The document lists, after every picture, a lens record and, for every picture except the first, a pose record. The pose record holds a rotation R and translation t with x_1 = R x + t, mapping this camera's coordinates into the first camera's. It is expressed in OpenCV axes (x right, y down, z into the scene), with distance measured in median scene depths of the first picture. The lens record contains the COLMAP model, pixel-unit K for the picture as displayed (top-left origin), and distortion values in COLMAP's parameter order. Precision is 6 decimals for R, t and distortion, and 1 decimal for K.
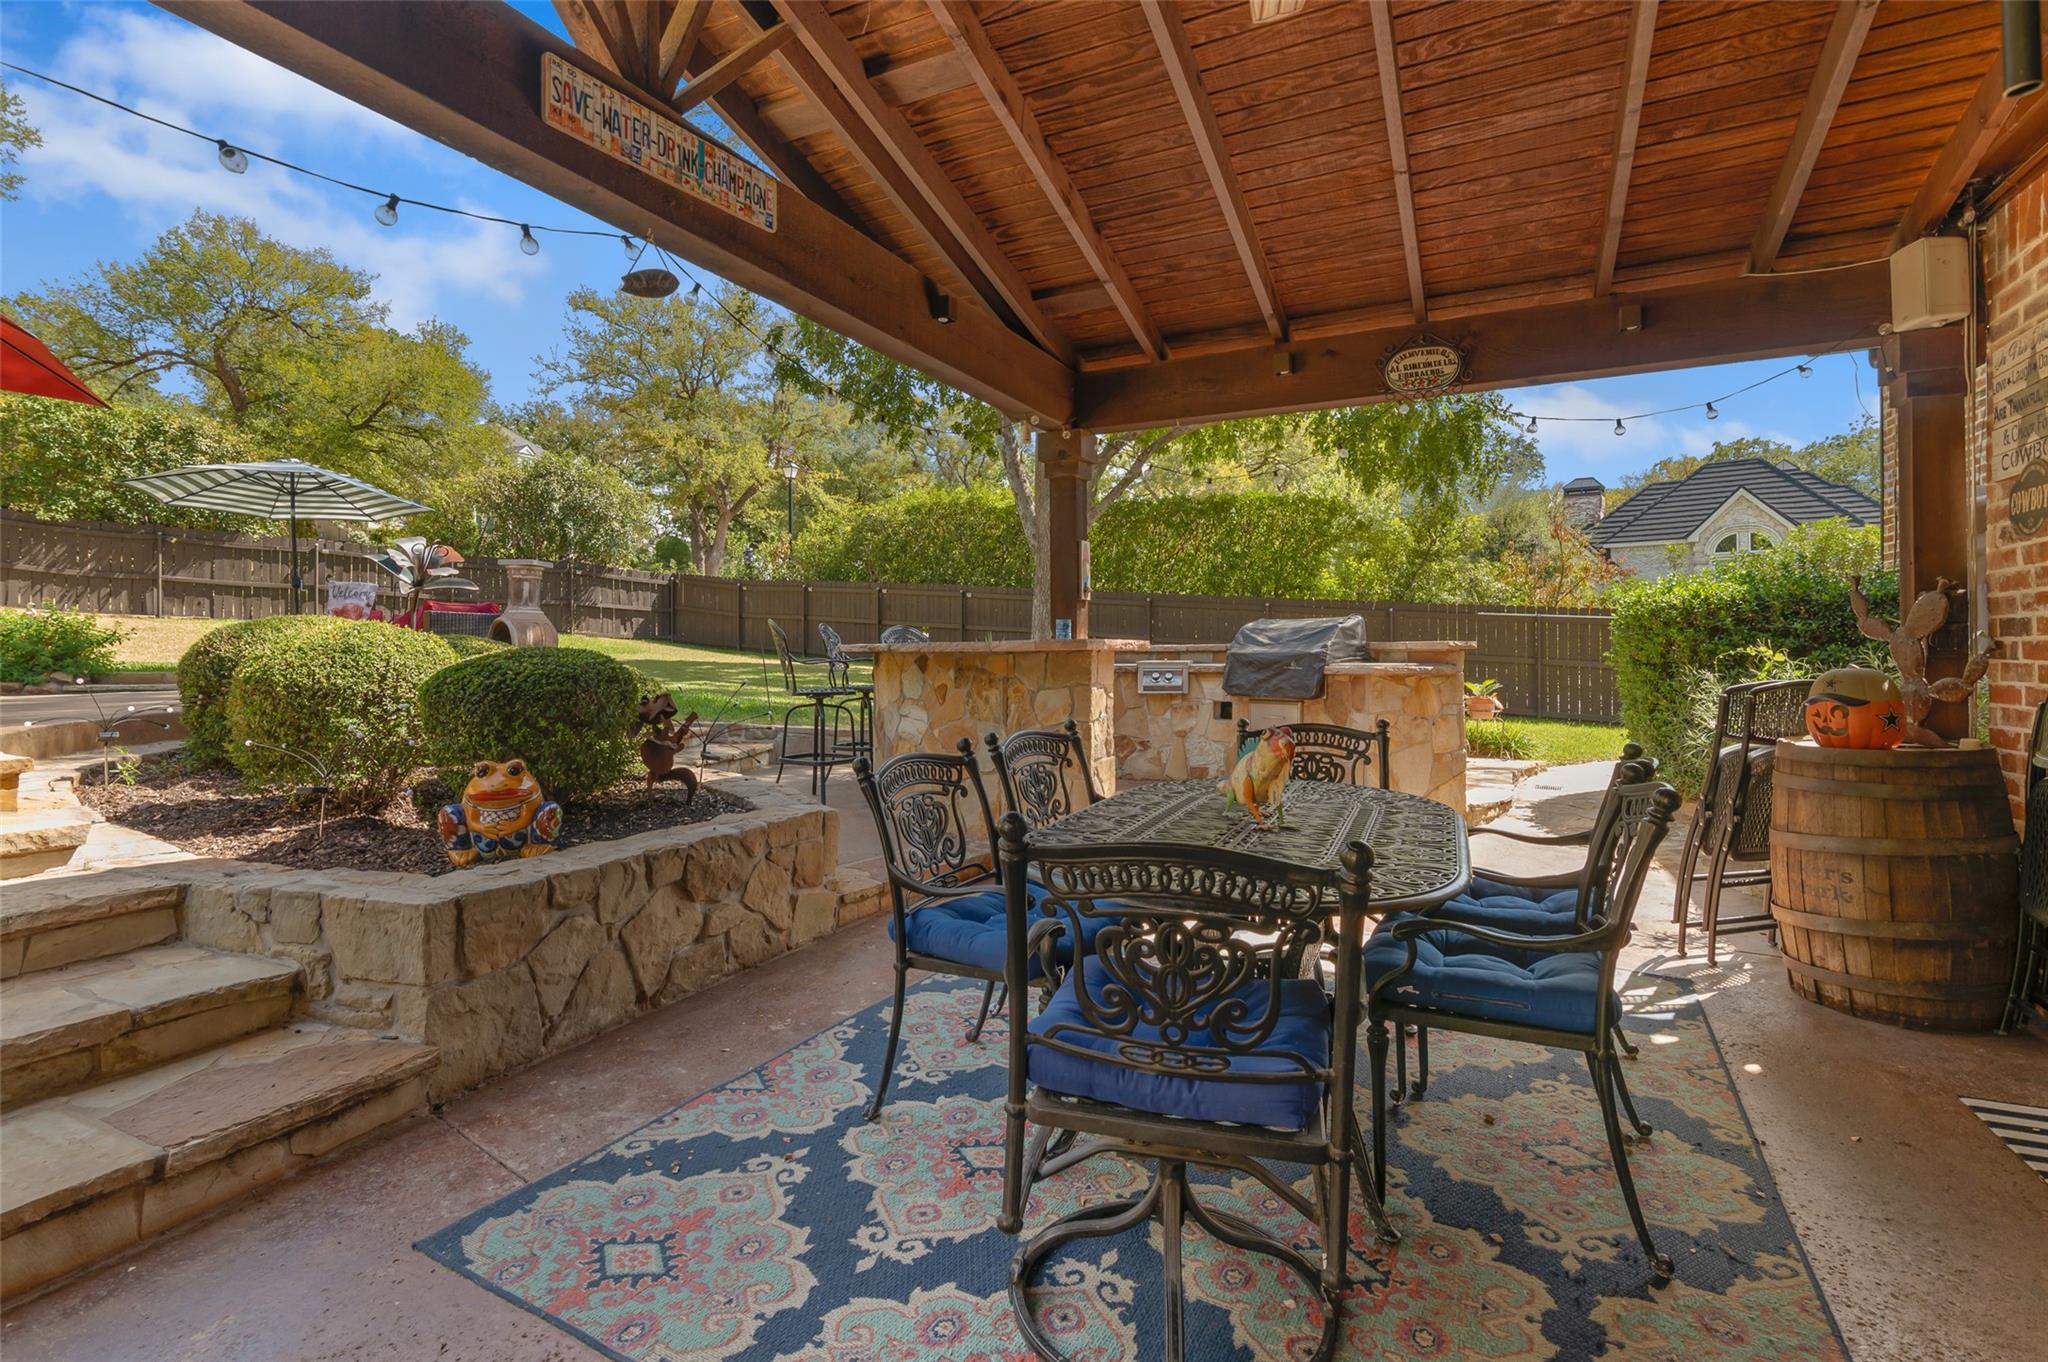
lens RADIAL K [[953.3, 0, 1034.9], [0, 953.3, 658.7], [0, 0, 1]] dist [-0.001700, 0.000324]
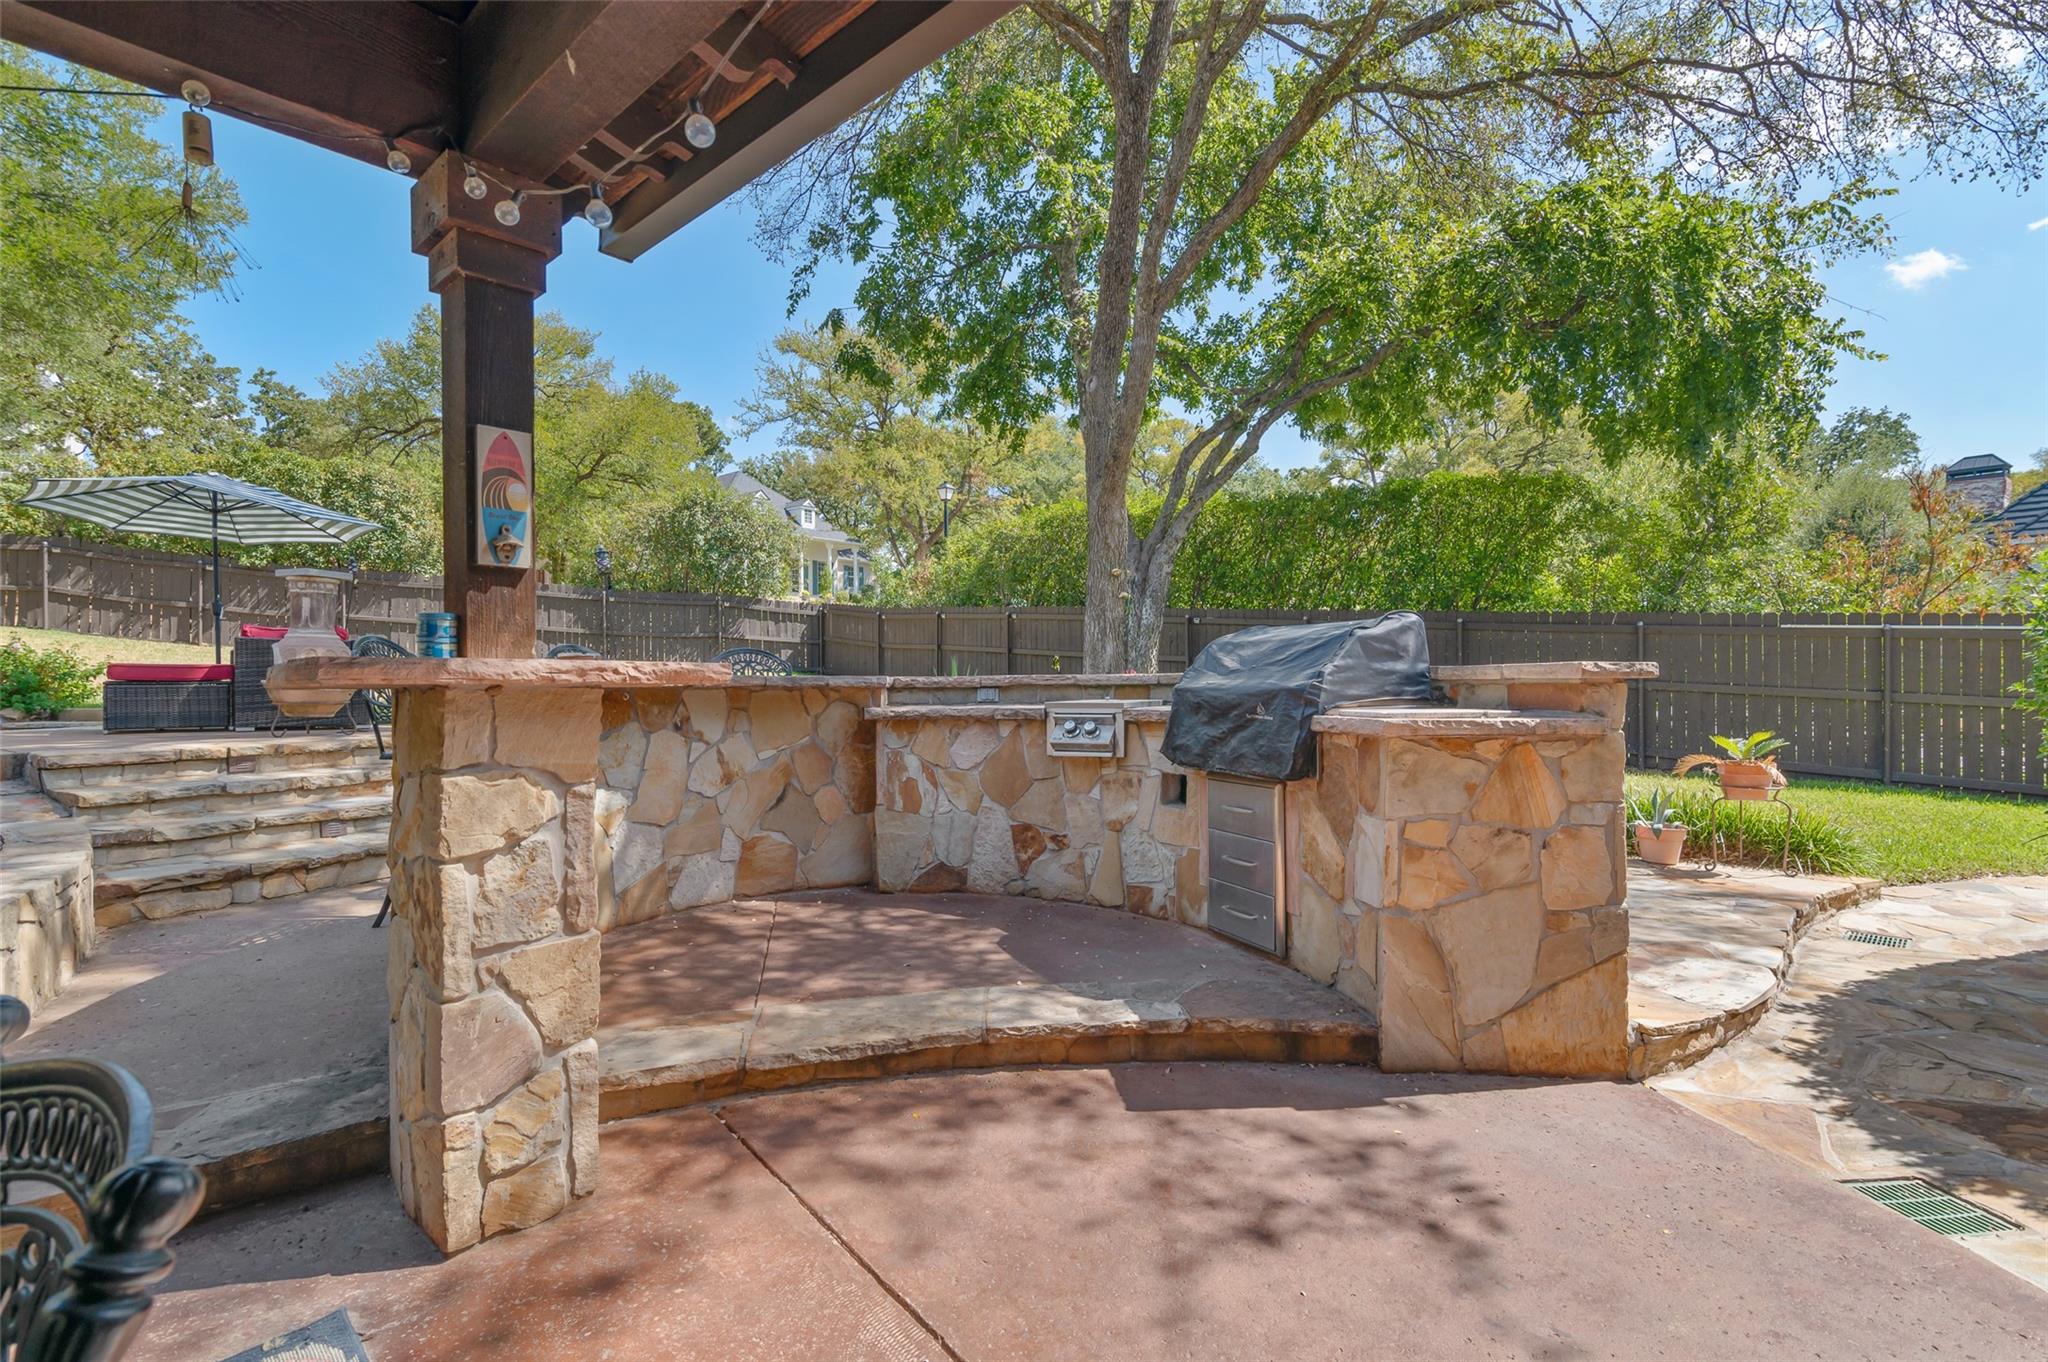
lens RADIAL K [[953.3, 0, 1022.6], [0, 953.3, 698.5], [0, 0, 1]] dist [-0.001700, 0.000324]
pose [[0.965309, 0.001360, -0.261106, 0.117607], [0.001023, 0.999959, 0.008989, -0.002146], [0.261108, -0.008944, 0.965268, 0.197551]]
